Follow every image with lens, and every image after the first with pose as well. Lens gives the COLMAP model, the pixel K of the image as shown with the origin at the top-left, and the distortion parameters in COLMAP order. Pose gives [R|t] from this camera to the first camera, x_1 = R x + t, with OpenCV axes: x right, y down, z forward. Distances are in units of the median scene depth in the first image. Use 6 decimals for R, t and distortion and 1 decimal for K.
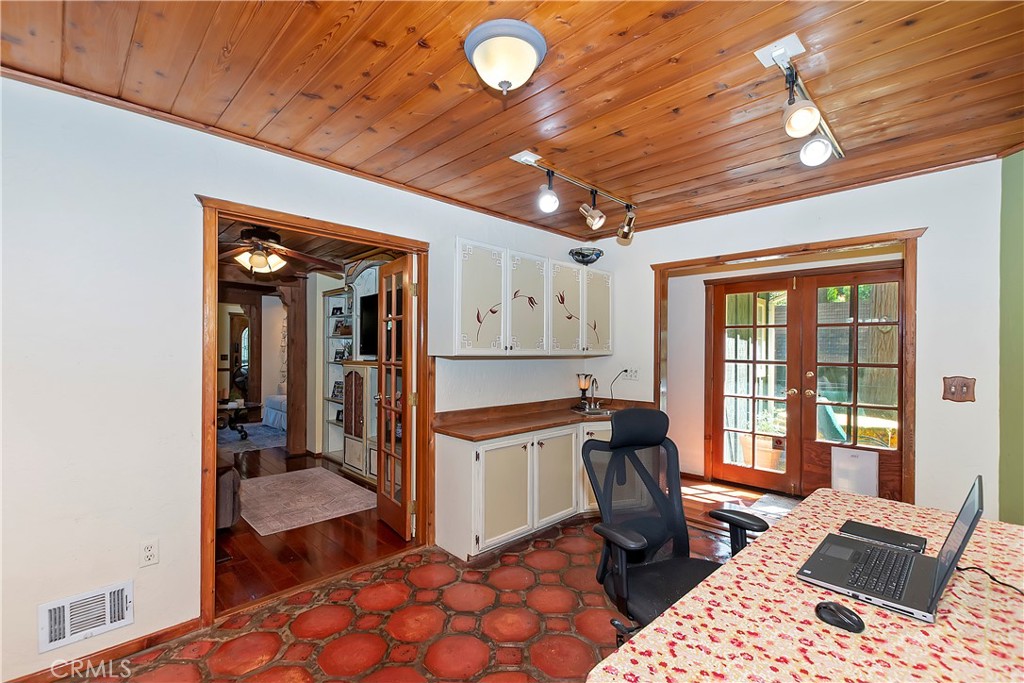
lens RADIAL K [[447.5, 0, 505.8], [0, 447.5, 348.4], [0, 0, 1]] dist [0.005190, 0.000077]
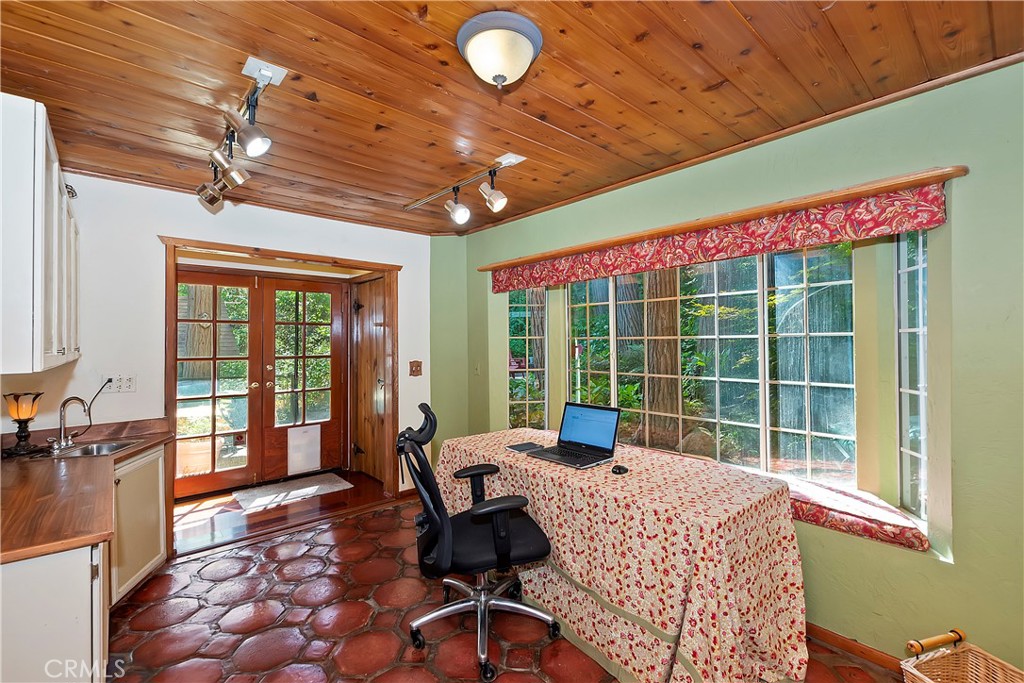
lens RADIAL K [[447.5, 0, 505.2], [0, 447.5, 337.1], [0, 0, 1]] dist [0.005190, 0.000077]
pose [[0.037508, 0.005101, 0.999283, -0.398961], [0.003533, 0.999980, -0.005237, -0.009144], [-0.999290, 0.003727, 0.037489, 0.386643]]
